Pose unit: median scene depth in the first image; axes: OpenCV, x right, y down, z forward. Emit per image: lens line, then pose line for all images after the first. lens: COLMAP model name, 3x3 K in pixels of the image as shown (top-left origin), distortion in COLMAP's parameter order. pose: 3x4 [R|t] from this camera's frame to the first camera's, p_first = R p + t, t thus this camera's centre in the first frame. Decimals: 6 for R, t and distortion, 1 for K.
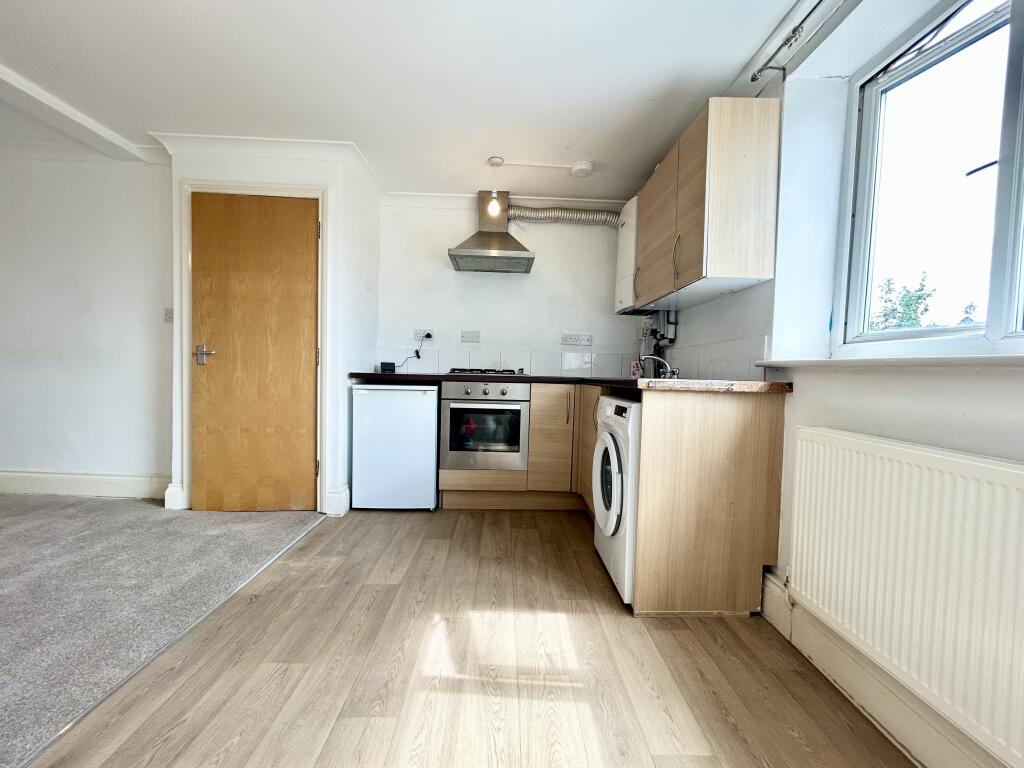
lens RADIAL K [[416.6, 0, 512.0], [0, 416.6, 384.0], [0, 0, 1]] dist [0.000462, 0.000520]
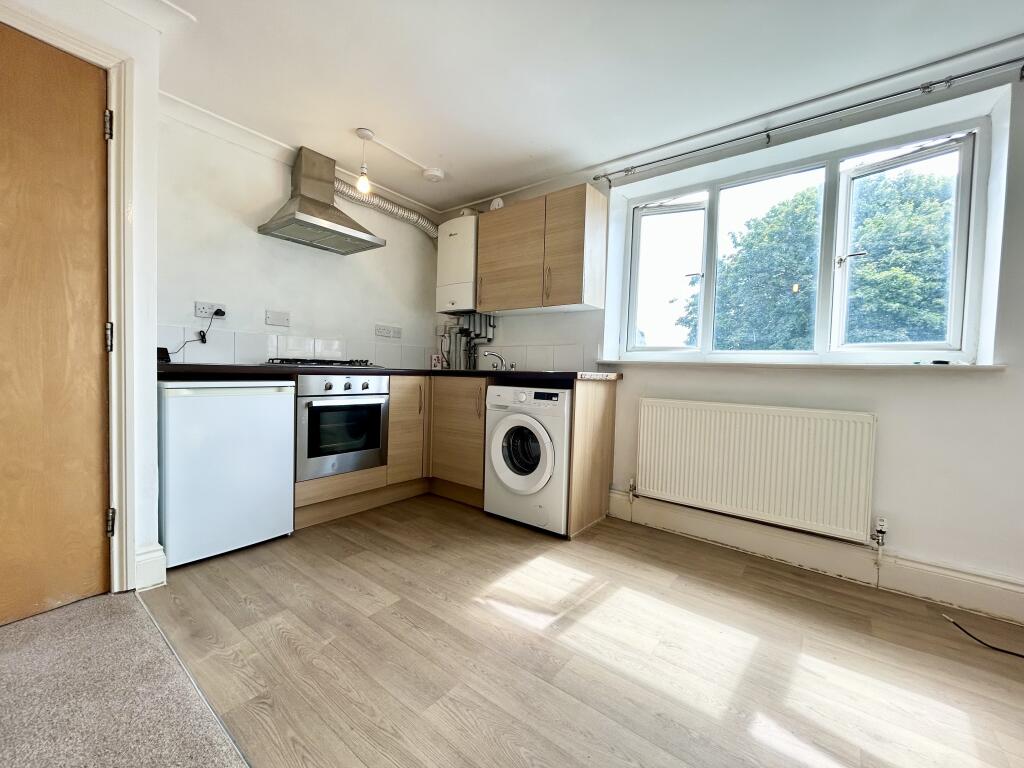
lens RADIAL K [[416.6, 0, 512.0], [0, 416.6, 384.0], [0, 0, 1]] dist [0.000462, 0.000520]
pose [[0.626903, -0.029548, 0.778537, -0.569893], [0.009620, 0.999498, 0.030188, -0.009826], [-0.779038, -0.011436, 0.626872, 0.171922]]
